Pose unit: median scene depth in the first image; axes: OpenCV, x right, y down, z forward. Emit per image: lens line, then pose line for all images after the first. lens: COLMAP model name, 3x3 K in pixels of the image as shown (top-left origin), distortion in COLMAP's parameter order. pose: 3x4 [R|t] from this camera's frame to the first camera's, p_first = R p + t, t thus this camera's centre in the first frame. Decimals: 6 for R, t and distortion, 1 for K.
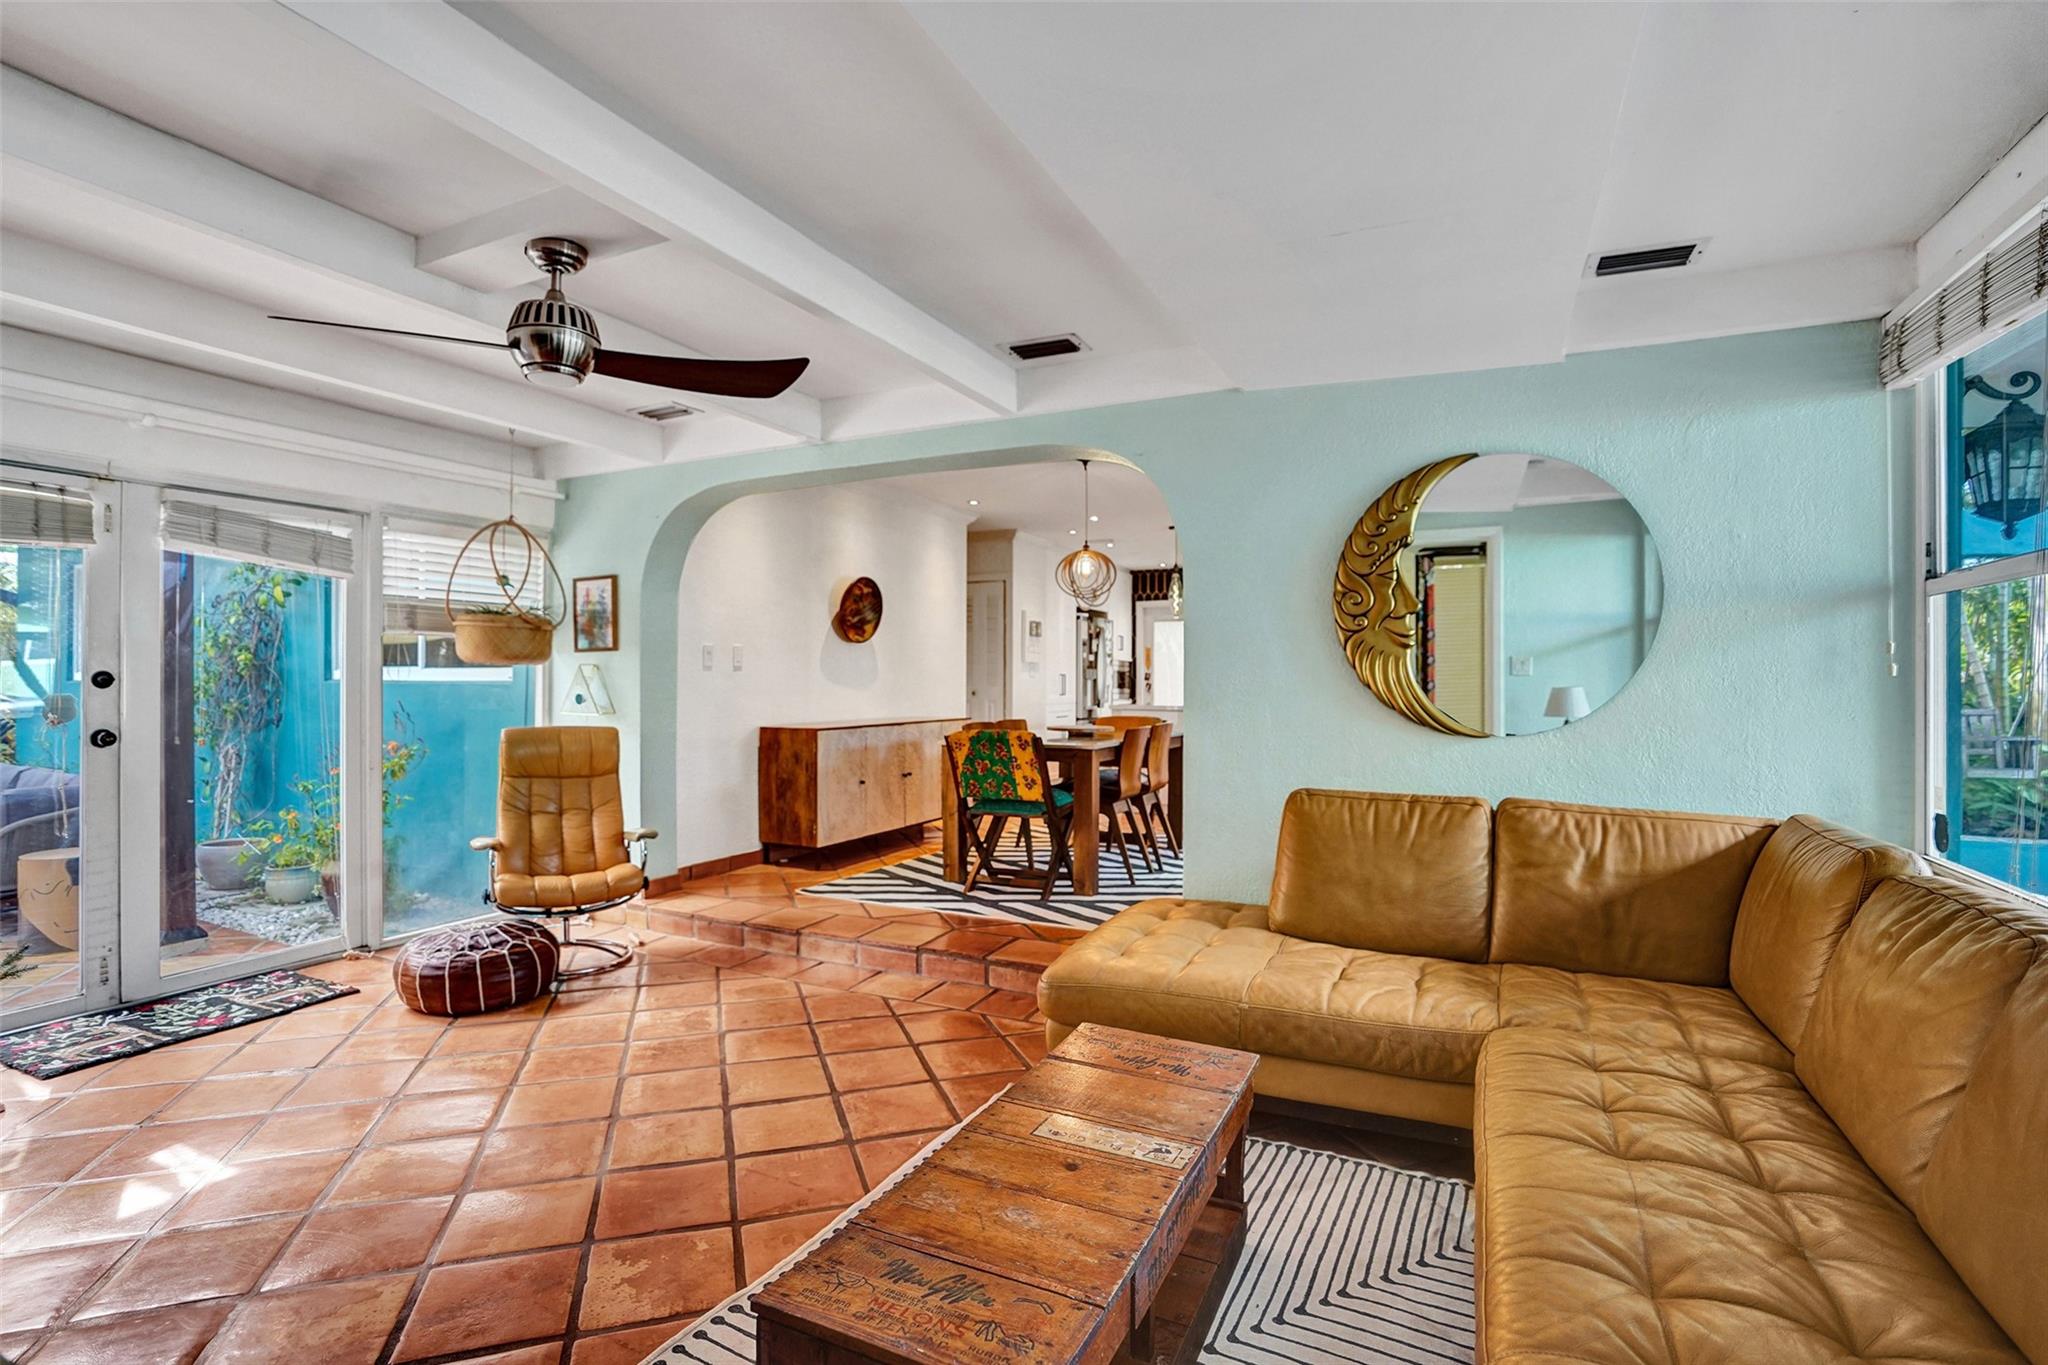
lens RADIAL K [[959.4, 0, 1031.7], [0, 959.4, 680.4], [0, 0, 1]] dist [-0.070891, 0.027929]
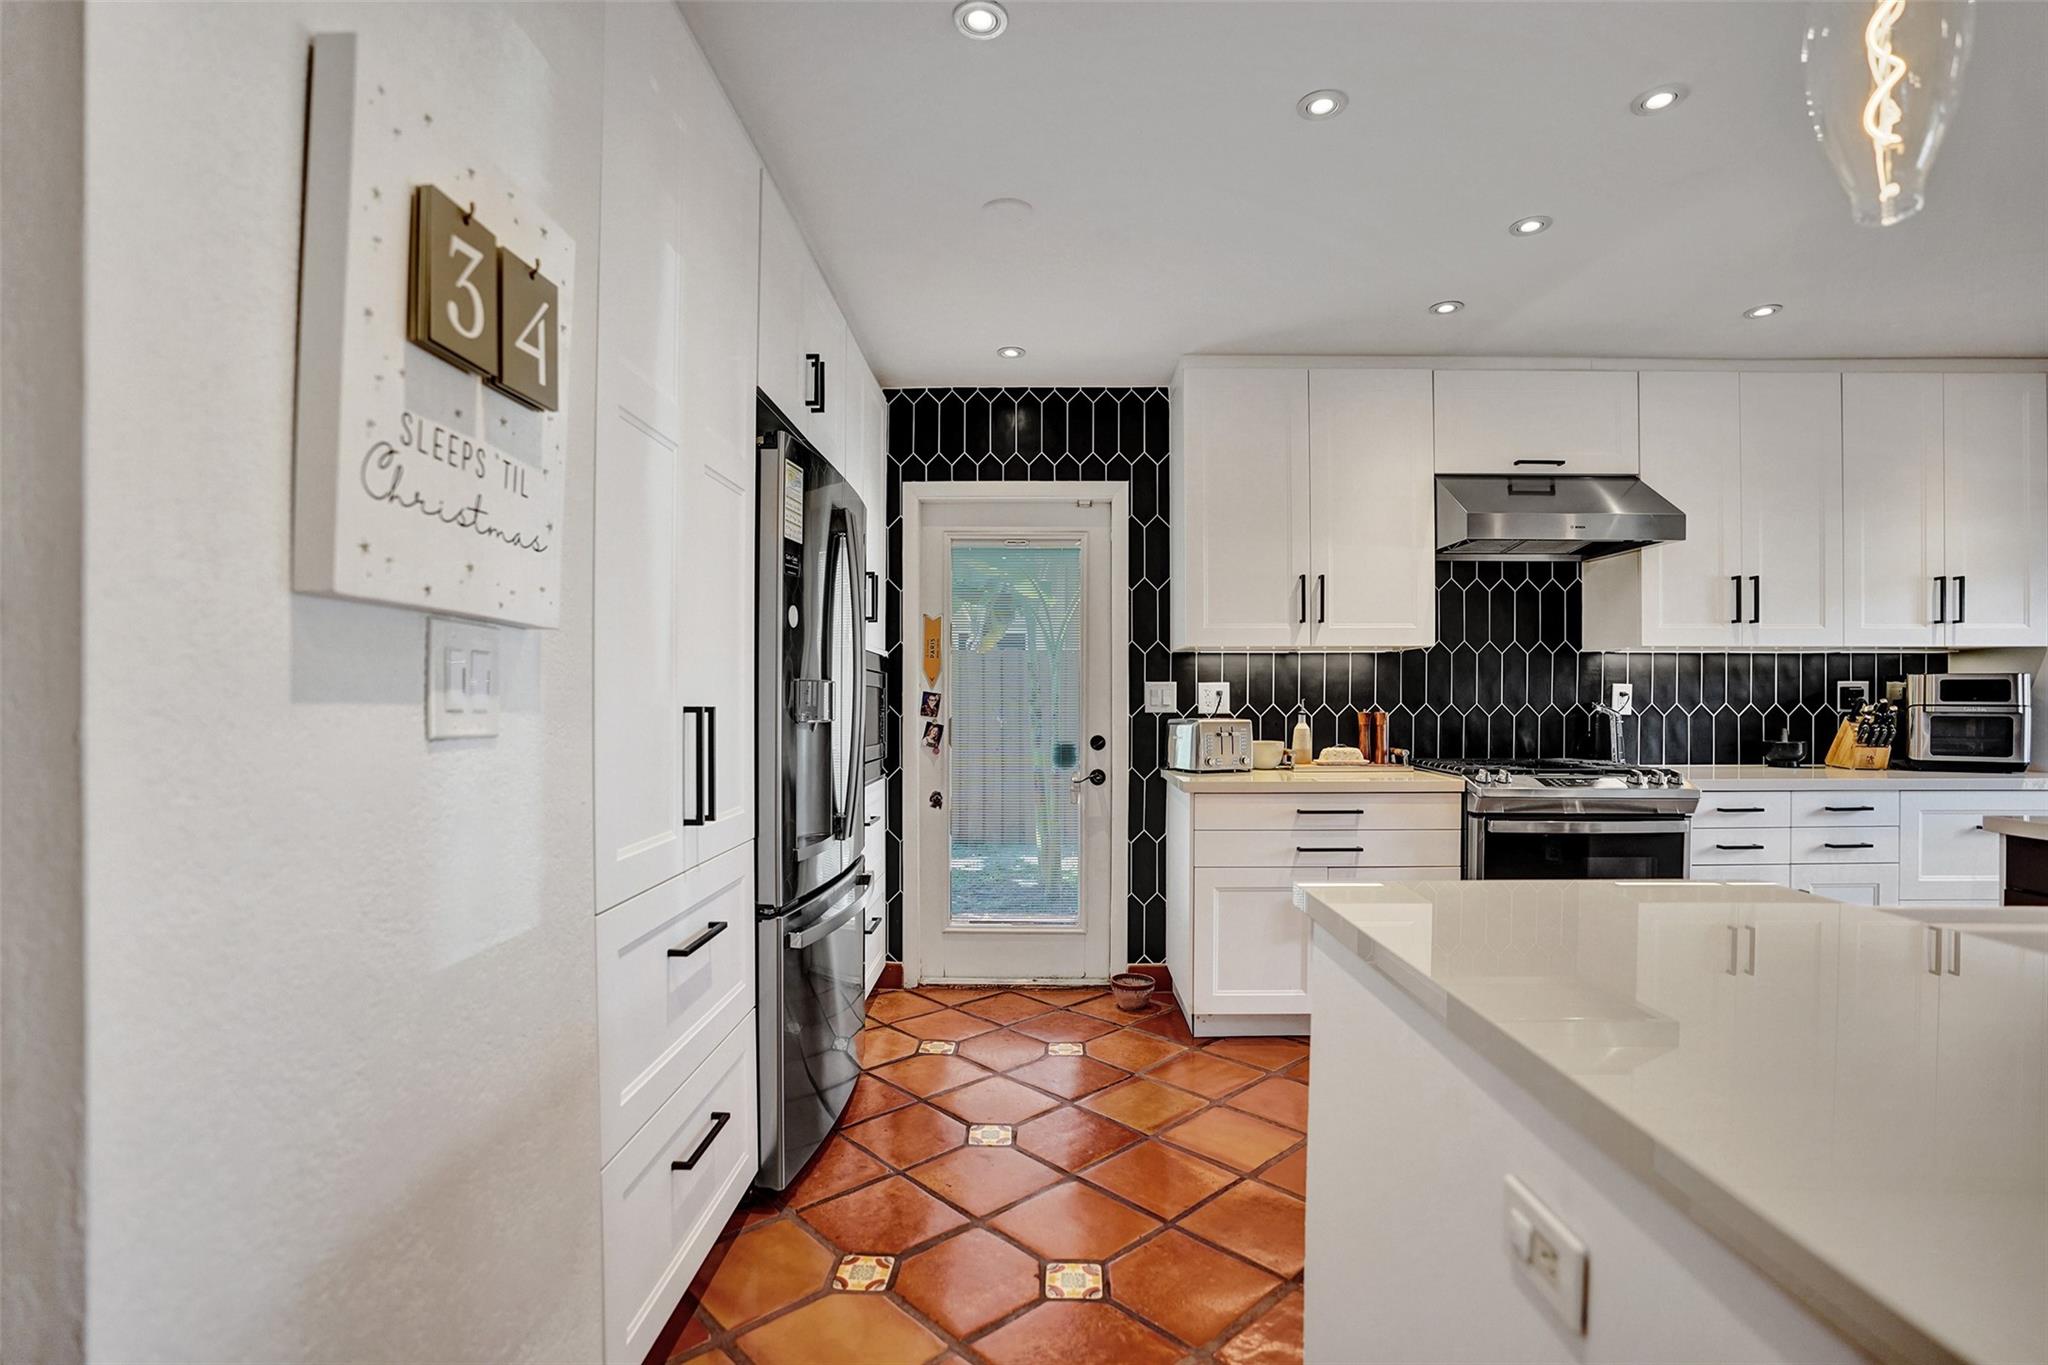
lens RADIAL K [[956.0, 0, 1026.1], [0, 956.0, 692.3], [0, 0, 1]] dist [-0.069514, 0.029457]
pose [[0.913517, 0.003804, 0.406783, 0.013183], [-0.005452, 0.999981, 0.002891, -0.009218], [-0.406764, -0.004859, 0.913520, 0.677235]]
